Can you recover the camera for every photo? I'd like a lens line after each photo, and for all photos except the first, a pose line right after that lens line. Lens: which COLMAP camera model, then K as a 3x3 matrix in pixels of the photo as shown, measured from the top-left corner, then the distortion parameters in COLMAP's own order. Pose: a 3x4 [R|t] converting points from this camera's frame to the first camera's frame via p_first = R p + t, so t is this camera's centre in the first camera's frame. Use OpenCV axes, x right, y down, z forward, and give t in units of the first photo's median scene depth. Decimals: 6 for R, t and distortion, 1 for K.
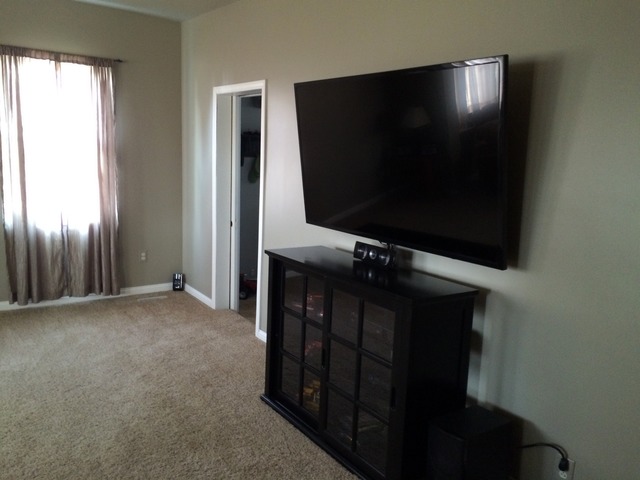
lens RADIAL K [[541.7, 0, 319.5], [0, 541.7, 240.7], [0, 0, 1]] dist [0.002973, -0.006470]
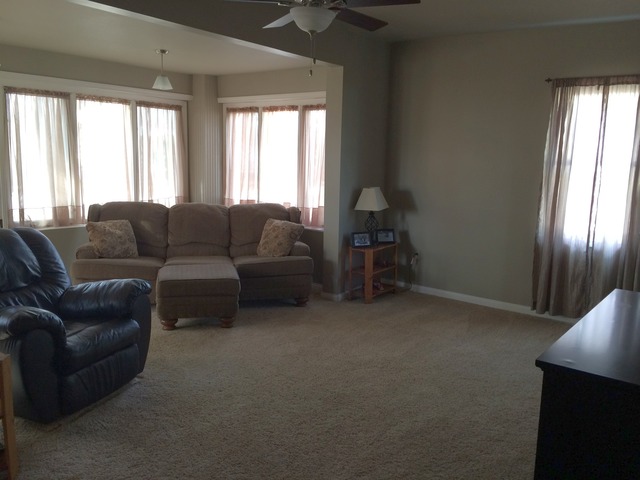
lens RADIAL K [[541.7, 0, 318.2], [0, 541.7, 242.0], [0, 0, 1]] dist [0.002973, -0.006470]
pose [[0.298923, 0.111859, -0.947699, 0.337920], [-0.165974, 0.984064, 0.063799, -0.019211], [0.939733, 0.138222, 0.312725, 0.217104]]
